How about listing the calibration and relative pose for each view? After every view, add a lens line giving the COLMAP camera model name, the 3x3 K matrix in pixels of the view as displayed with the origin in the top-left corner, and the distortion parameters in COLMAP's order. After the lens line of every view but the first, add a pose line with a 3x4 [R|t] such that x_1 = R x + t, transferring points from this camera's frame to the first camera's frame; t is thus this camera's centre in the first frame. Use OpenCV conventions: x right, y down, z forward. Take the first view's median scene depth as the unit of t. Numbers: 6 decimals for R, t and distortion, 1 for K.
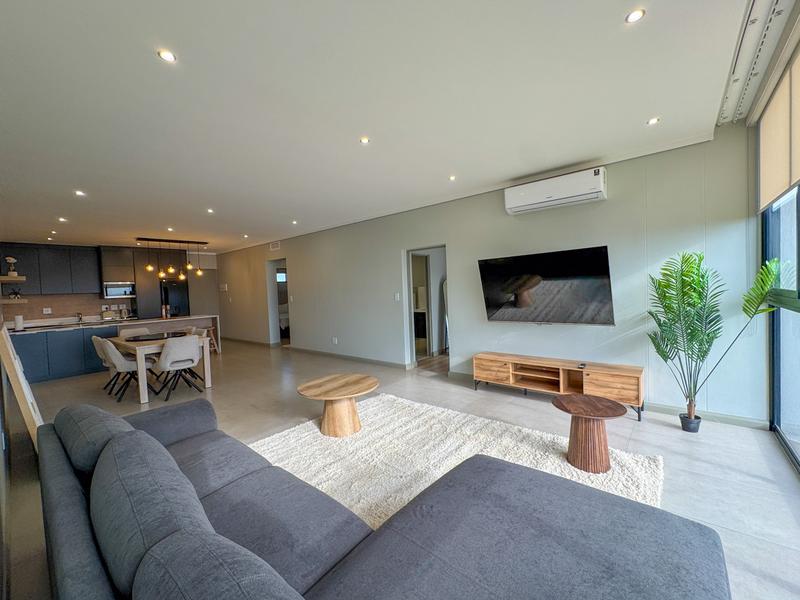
lens RADIAL K [[329.2, 0, 399.1], [0, 329.2, 300.8], [0, 0, 1]] dist [-0.001319, -0.000126]
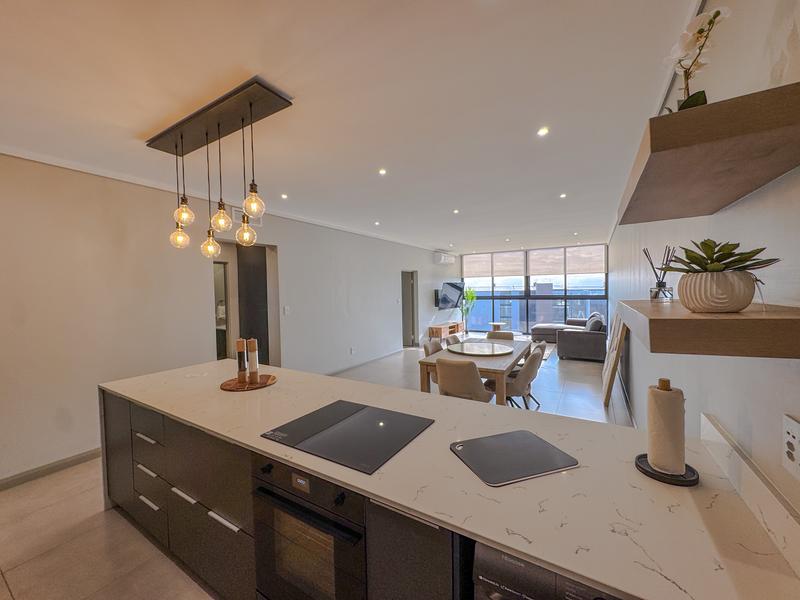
lens RADIAL K [[318.5, 0, 400.6], [0, 318.5, 299.2], [0, 0, 1]] dist [-0.000526, -0.000181]
pose [[-0.155612, 0.013791, 0.987722, -0.975736], [0.064926, 0.997883, -0.003704, -0.011668], [-0.985682, 0.063553, -0.156178, 0.869527]]
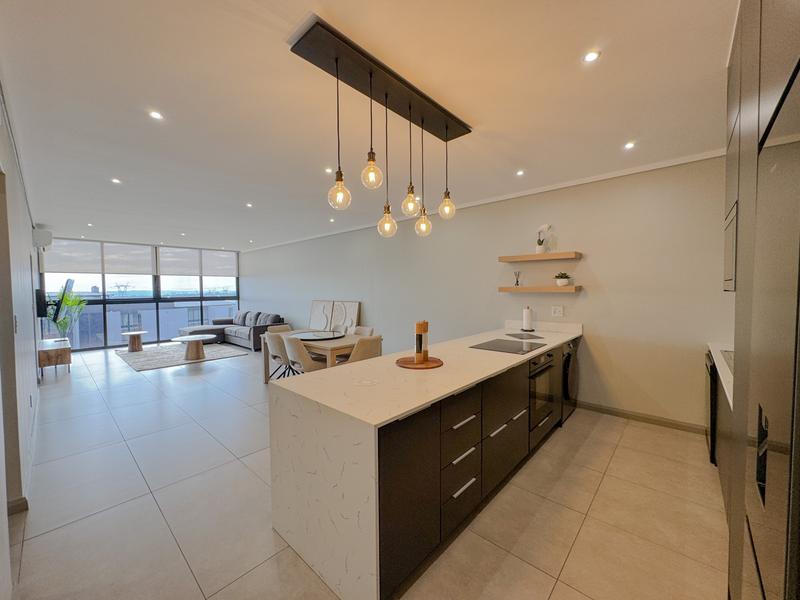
lens RADIAL K [[318.5, 0, 400.6], [0, 318.5, 299.2], [0, 0, 1]] dist [-0.000526, -0.000181]
pose [[-0.998051, 0.048383, 0.039400, -0.675455], [0.051047, 0.996263, 0.069674, -0.028999], [-0.035882, 0.071549, -0.996791, 1.256099]]
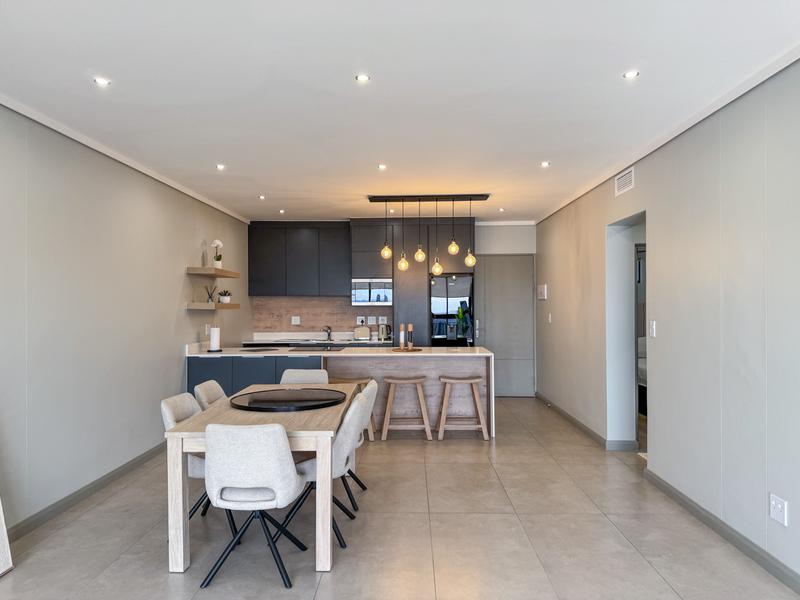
lens RADIAL K [[561.7, 0, 402.3], [0, 561.7, 303.1], [0, 0, 1]] dist [0.106830, 0.000143]
pose [[0.630185, 0.037843, -0.775522, -0.032571], [-0.053550, 0.998552, 0.005211, -0.022085], [0.774596, 0.038246, 0.631299, 0.421251]]
